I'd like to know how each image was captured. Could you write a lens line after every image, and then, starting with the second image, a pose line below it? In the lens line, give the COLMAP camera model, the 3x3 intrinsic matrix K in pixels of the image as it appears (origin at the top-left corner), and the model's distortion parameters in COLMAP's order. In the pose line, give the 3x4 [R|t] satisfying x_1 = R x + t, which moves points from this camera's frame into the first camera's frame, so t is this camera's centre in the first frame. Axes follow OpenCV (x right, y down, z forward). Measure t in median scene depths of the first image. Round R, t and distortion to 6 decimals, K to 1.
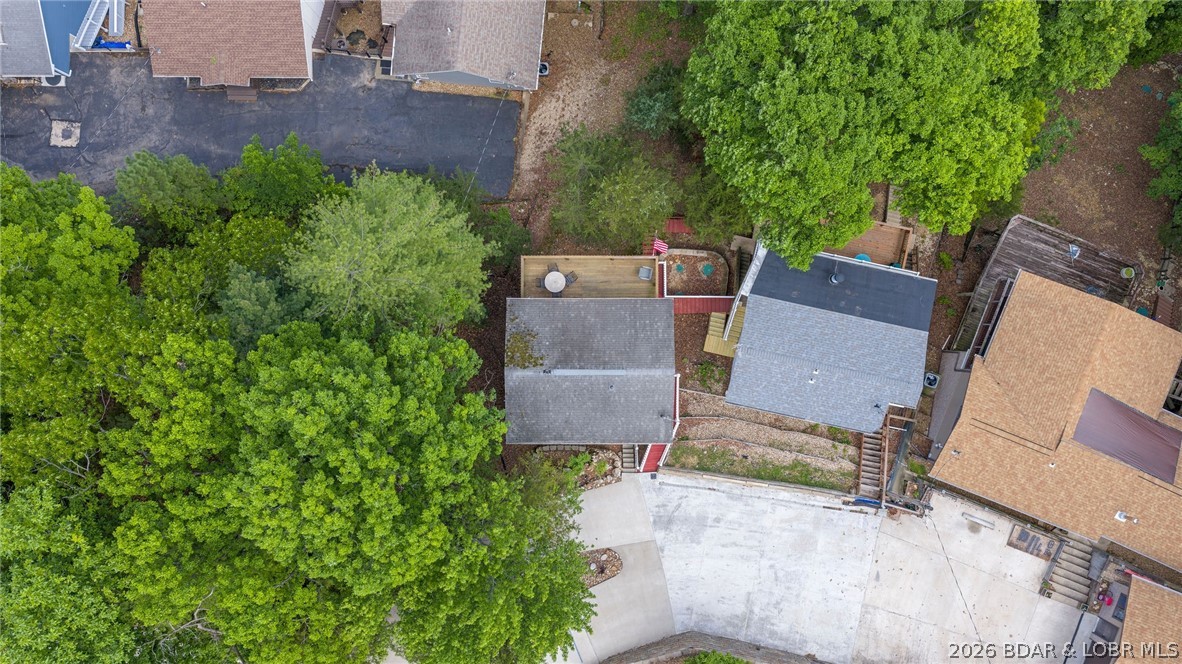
lens RADIAL K [[975.2, 0, 584.0], [0, 975.2, 334.2], [0, 0, 1]] dist [0.034563, -0.104924]
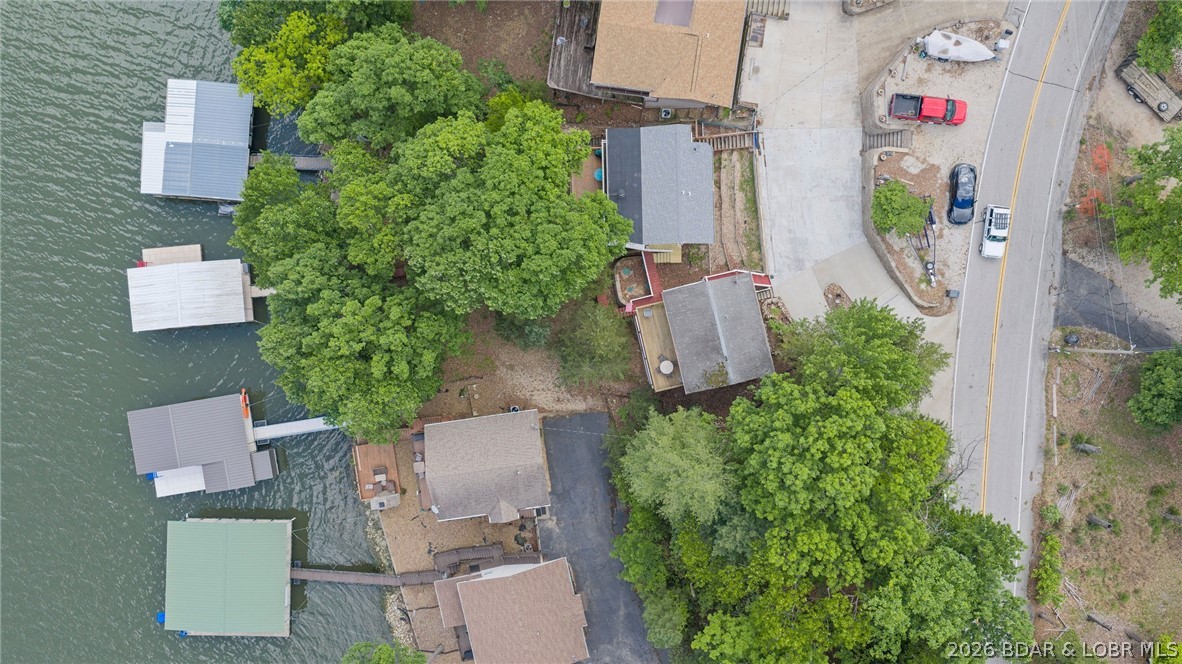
lens RADIAL K [[975.2, 0, 584.0], [0, 975.2, 334.2], [0, 0, 1]] dist [0.034563, -0.104924]
pose [[-0.232012, -0.972675, 0.008554, 0.055265], [0.972515, -0.232134, -0.018133, -0.198257], [0.019623, 0.004112, 0.999799, -0.804061]]
